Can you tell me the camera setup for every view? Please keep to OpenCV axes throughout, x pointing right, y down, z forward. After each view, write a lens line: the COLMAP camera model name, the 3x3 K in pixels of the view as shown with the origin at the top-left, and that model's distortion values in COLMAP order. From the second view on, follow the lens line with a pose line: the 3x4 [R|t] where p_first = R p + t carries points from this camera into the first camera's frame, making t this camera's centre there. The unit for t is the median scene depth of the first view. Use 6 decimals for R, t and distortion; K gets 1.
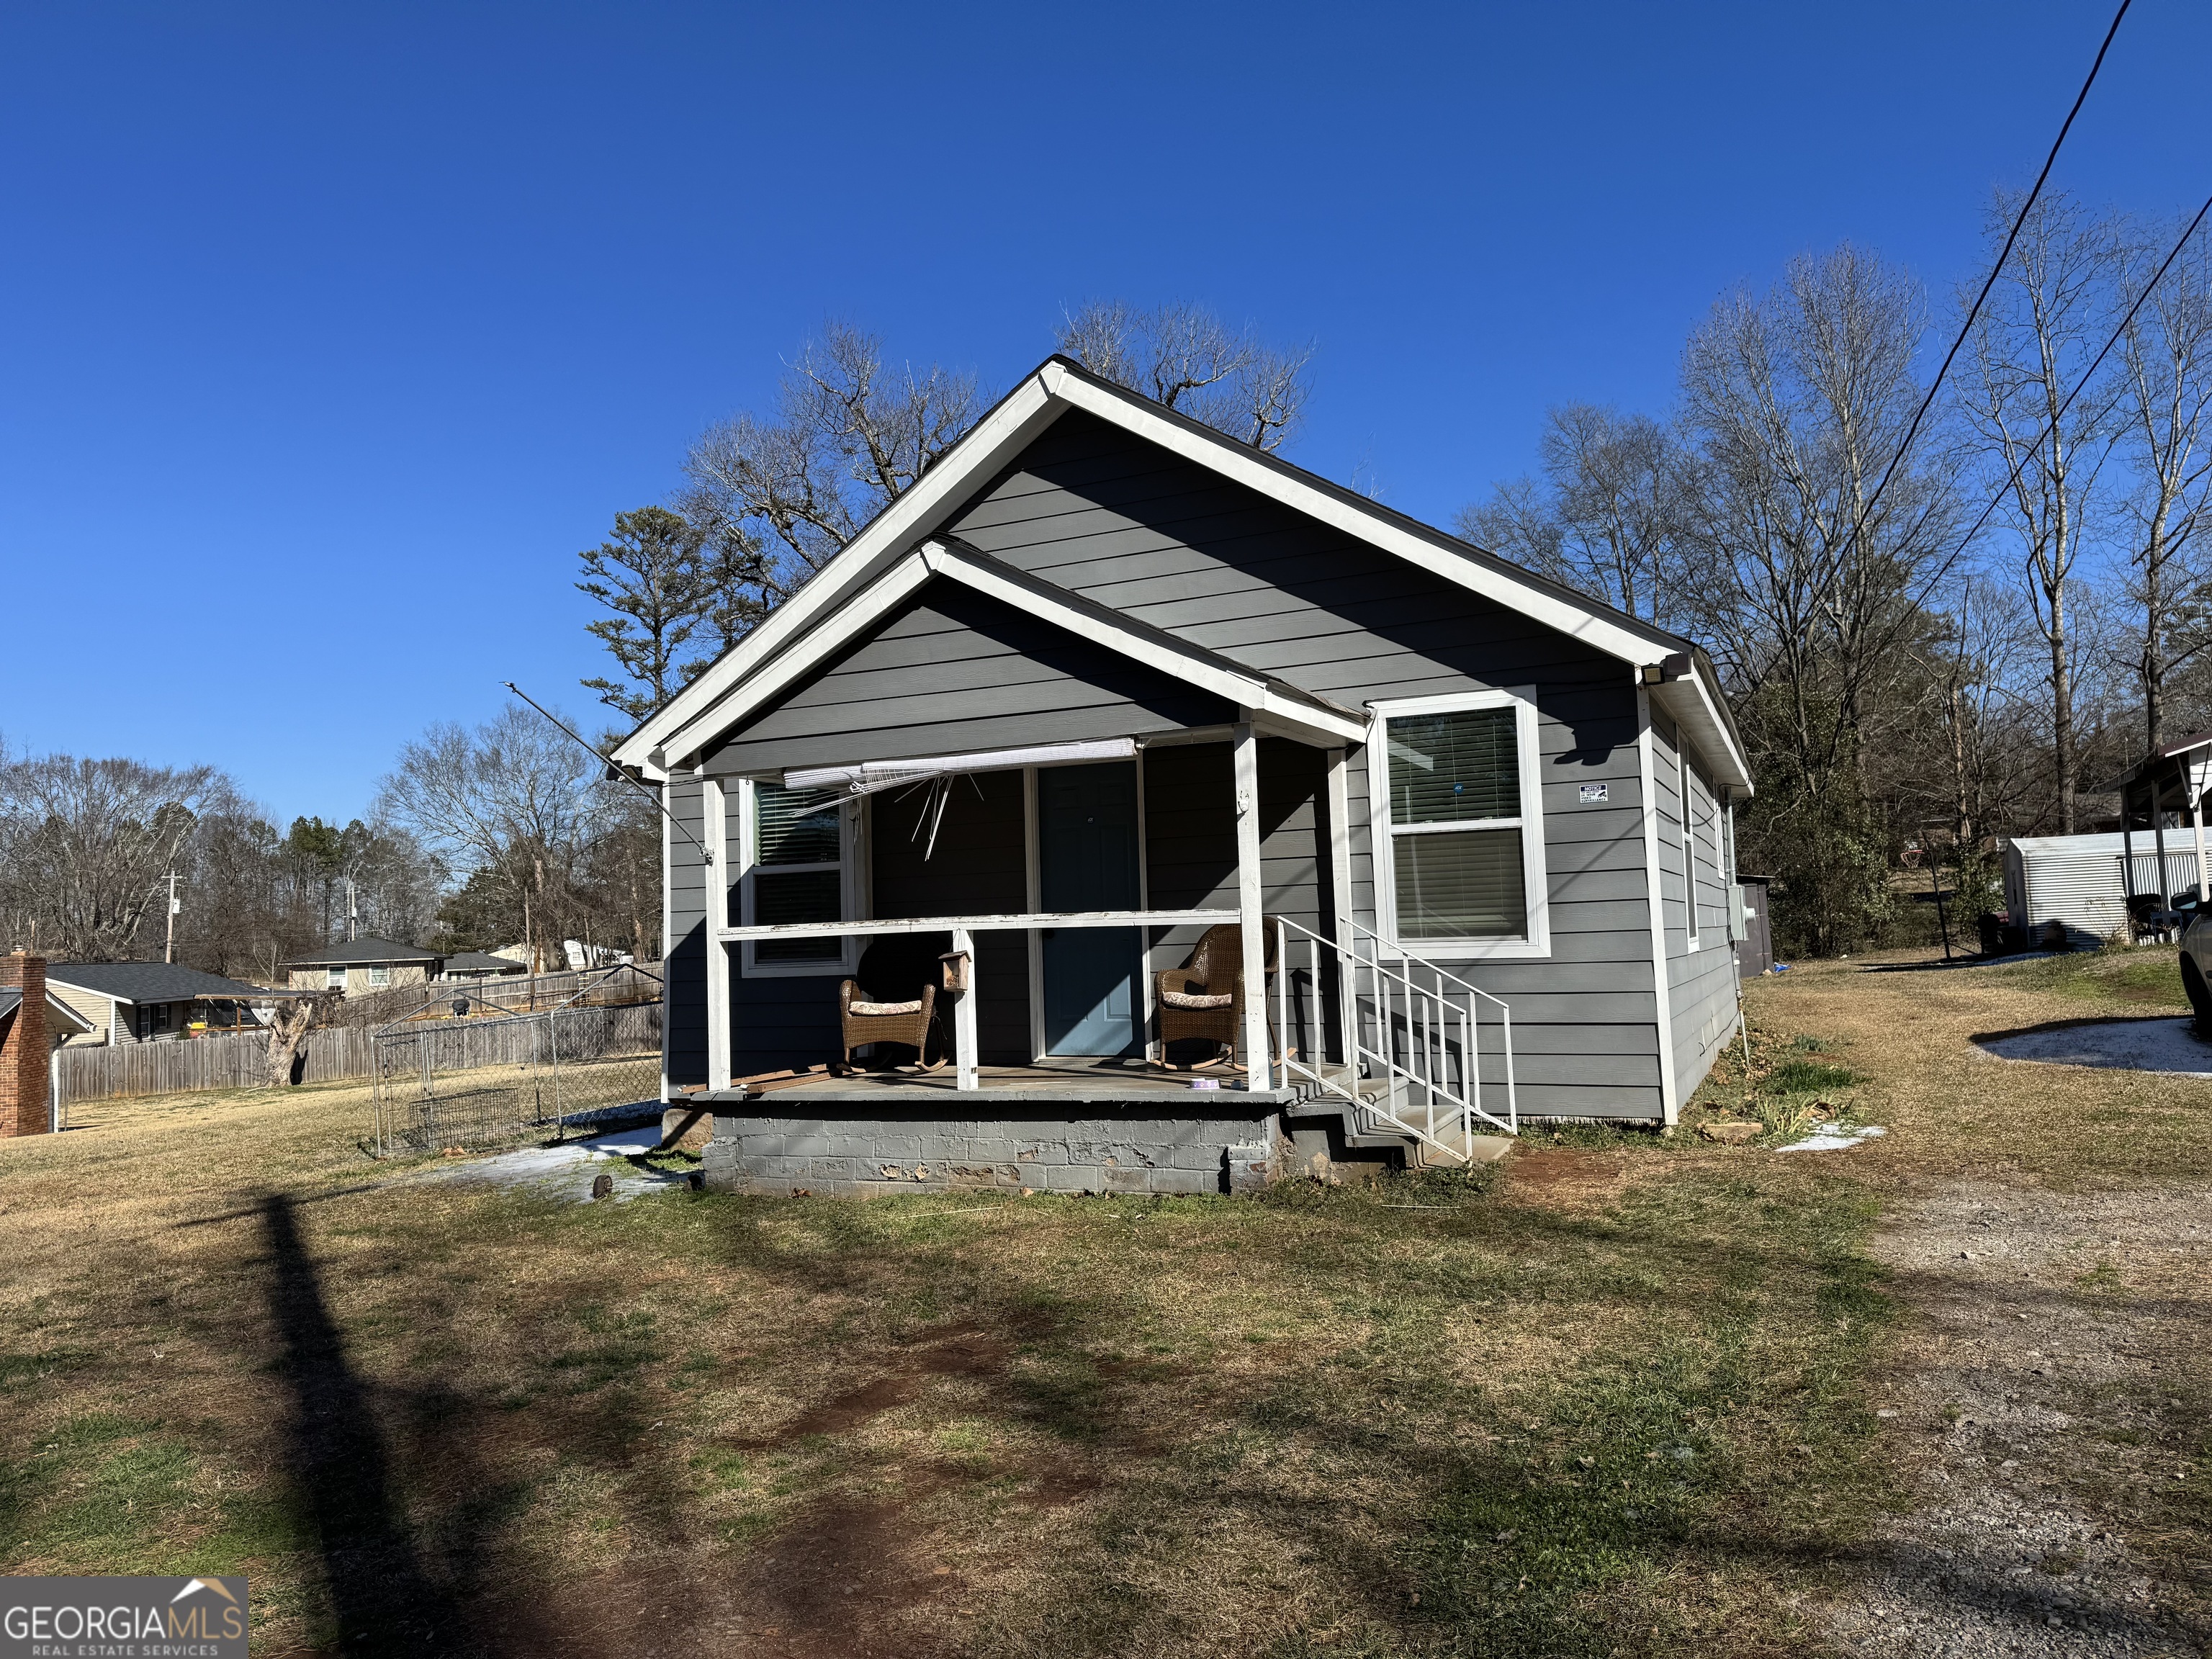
lens RADIAL K [[1553.4, 0, 1106.0], [0, 1553.4, 829.5], [0, 0, 1]] dist [0.147501, -0.216771]
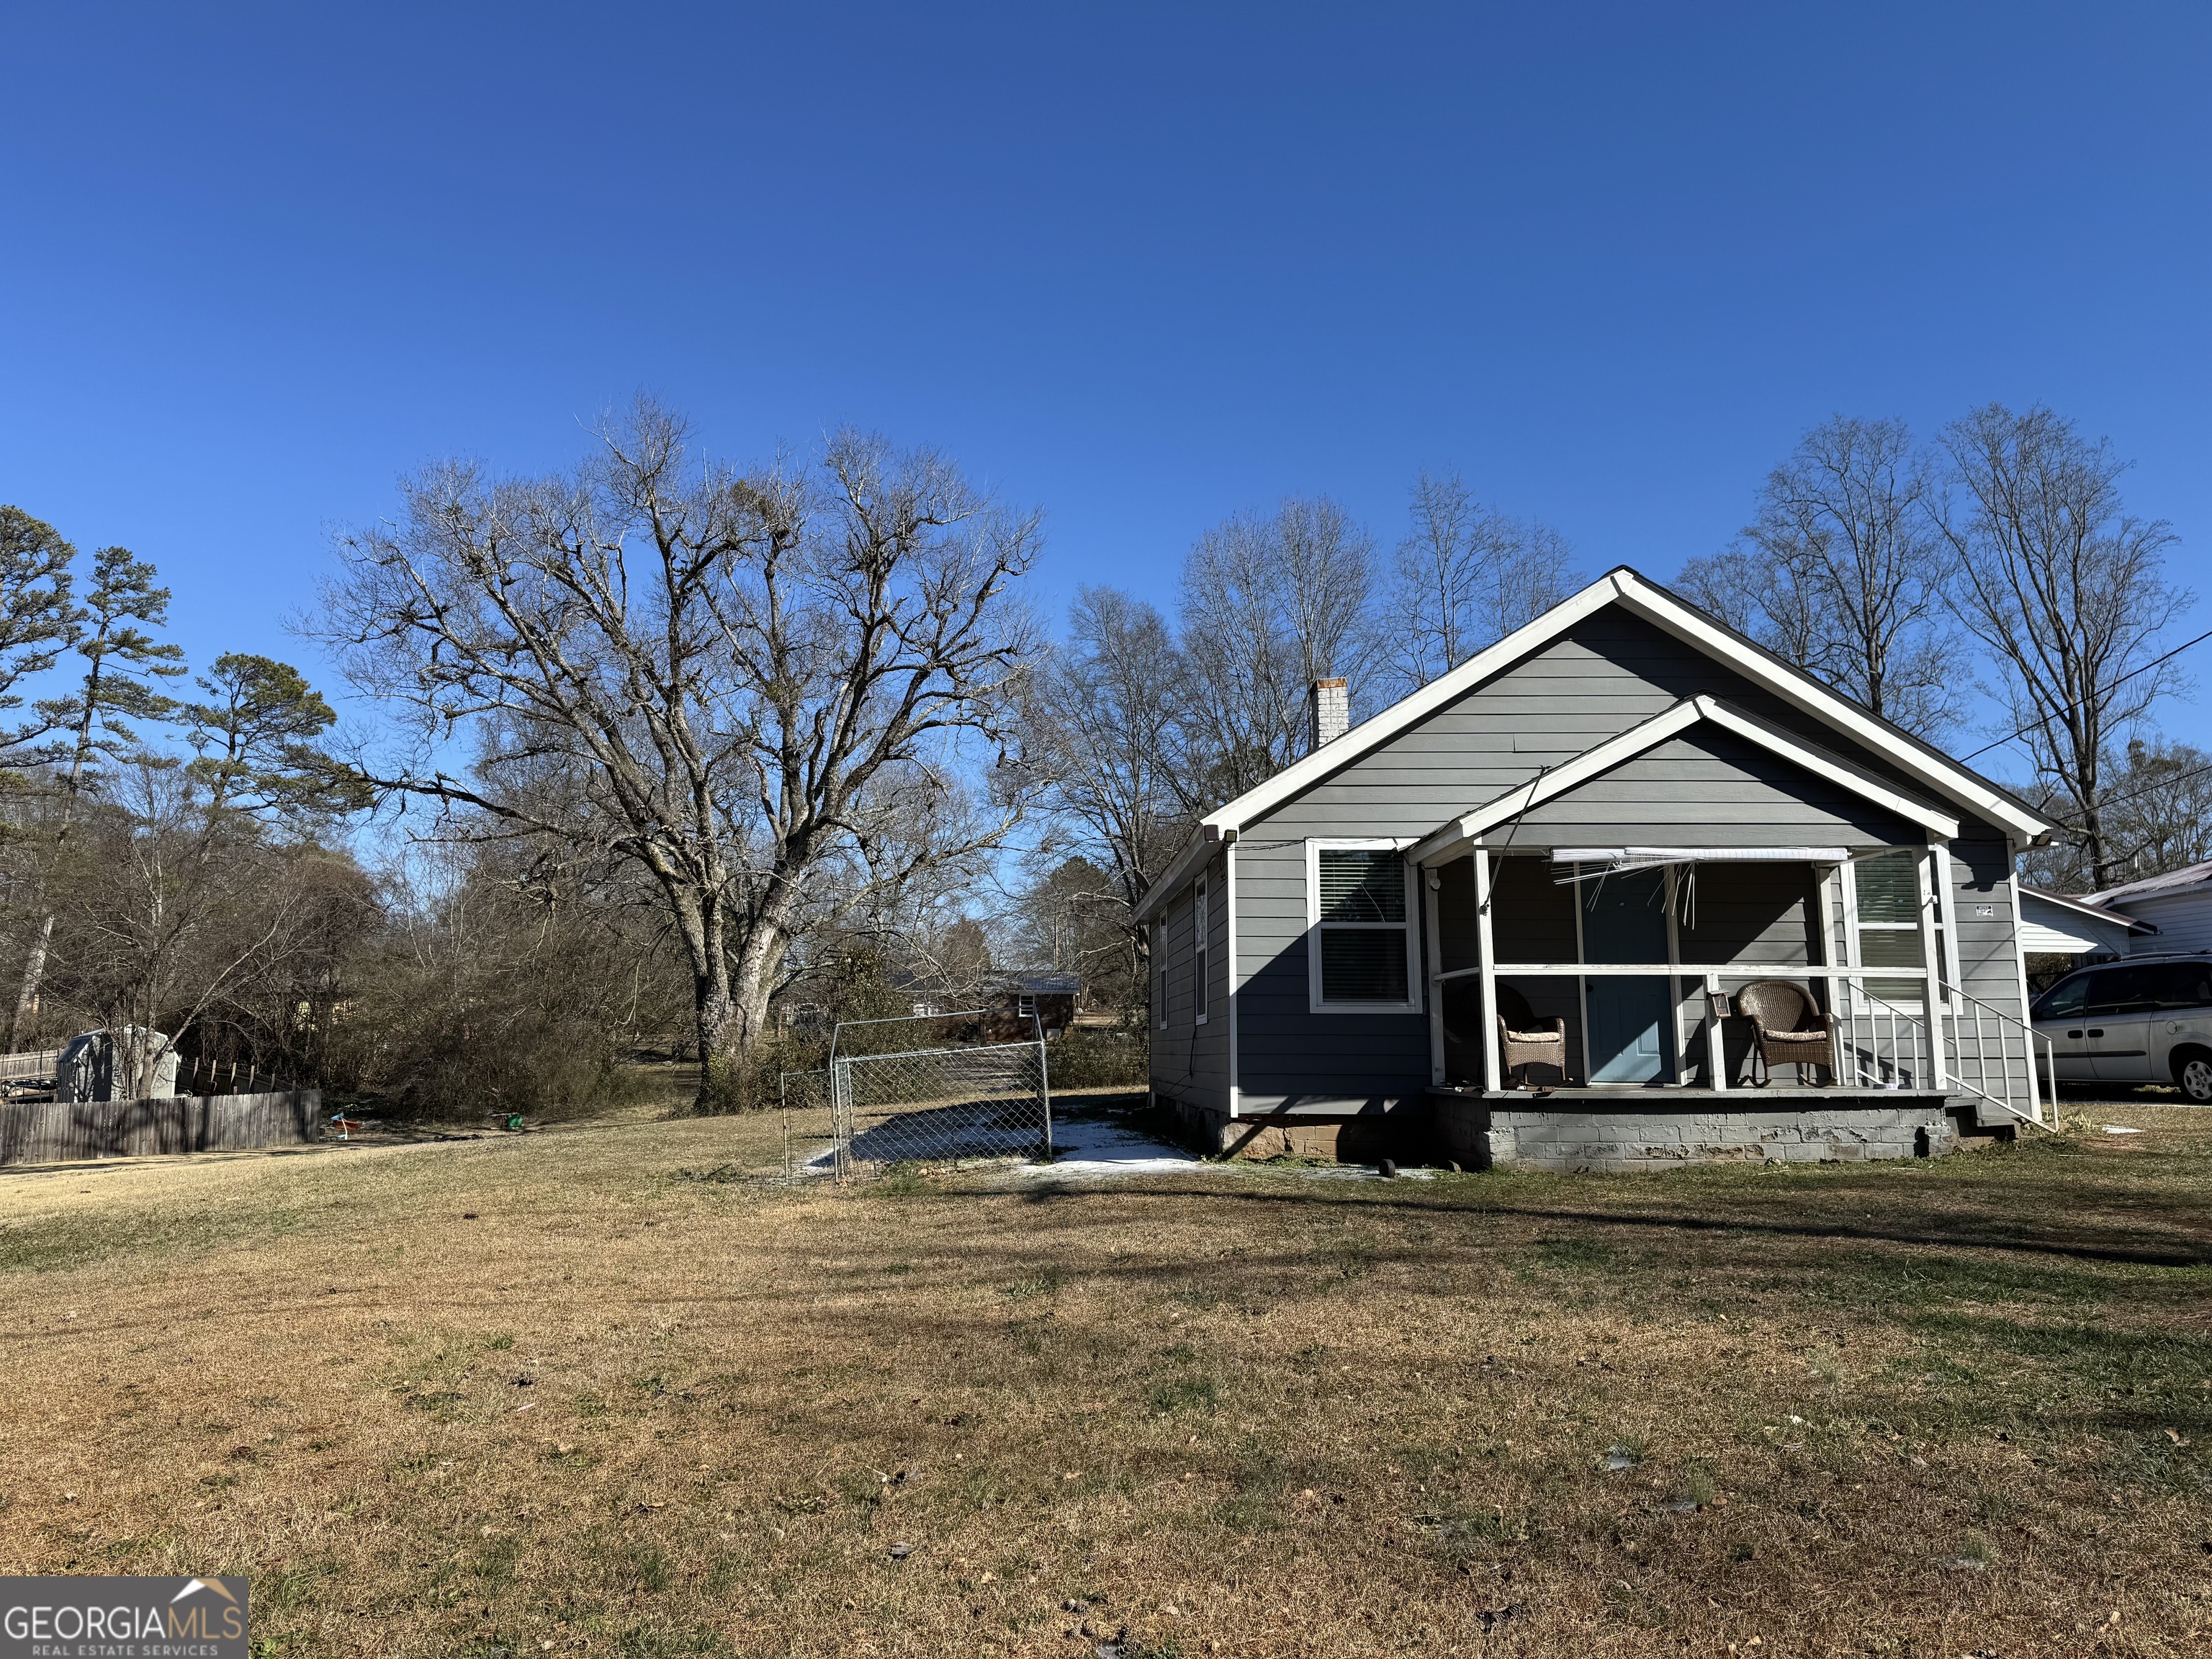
lens RADIAL K [[1553.4, 0, 1106.0], [0, 1553.4, 829.5], [0, 0, 1]] dist [0.147501, -0.216771]
pose [[0.890957, 0.096970, 0.443613, -1.106987], [-0.059961, 0.993502, -0.096743, 0.095806], [-0.450111, 0.059595, 0.890982, -0.014703]]
